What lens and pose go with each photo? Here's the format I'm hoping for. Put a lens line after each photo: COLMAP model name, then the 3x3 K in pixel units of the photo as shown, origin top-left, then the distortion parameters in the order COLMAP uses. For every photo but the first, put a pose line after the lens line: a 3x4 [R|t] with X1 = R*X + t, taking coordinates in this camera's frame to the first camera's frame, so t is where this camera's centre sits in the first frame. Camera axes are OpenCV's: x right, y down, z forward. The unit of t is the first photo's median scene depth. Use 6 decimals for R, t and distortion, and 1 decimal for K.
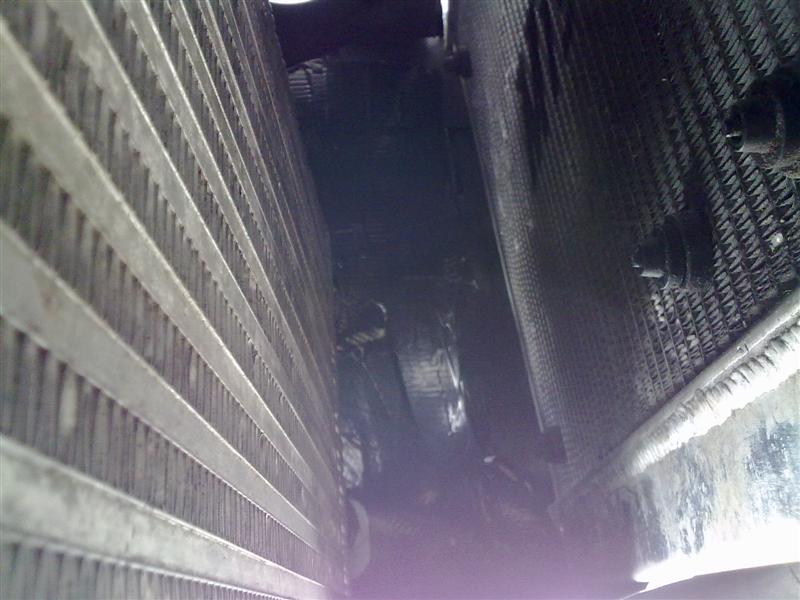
lens RADIAL K [[810.4, 0, 400.0], [0, 810.4, 300.0], [0, 0, 1]] dist [0.062480, -0.171796]
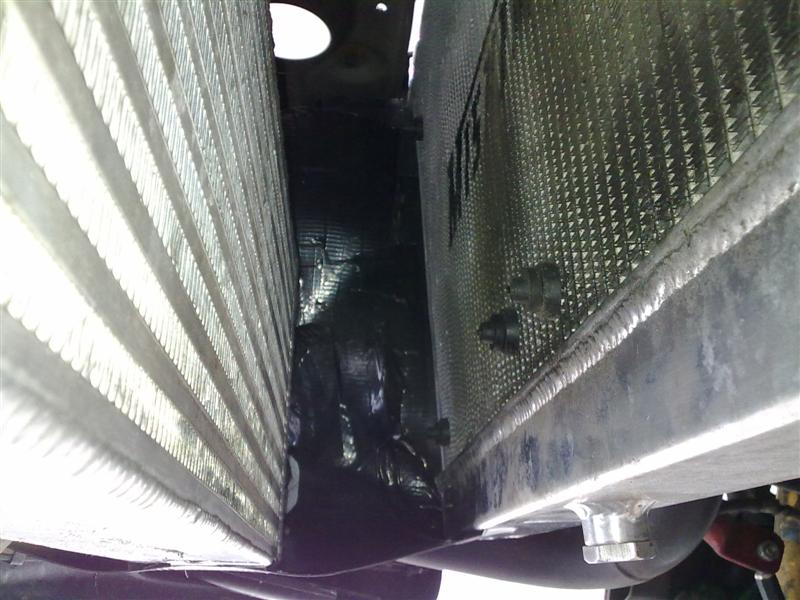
lens RADIAL K [[810.4, 0, 400.0], [0, 810.4, 300.0], [0, 0, 1]] dist [0.062480, -0.171796]
pose [[0.990335, 0.123811, 0.062502, 0.004677], [-0.125994, 0.991506, 0.032275, -0.065334], [-0.057975, -0.039838, 0.997523, -0.298738]]
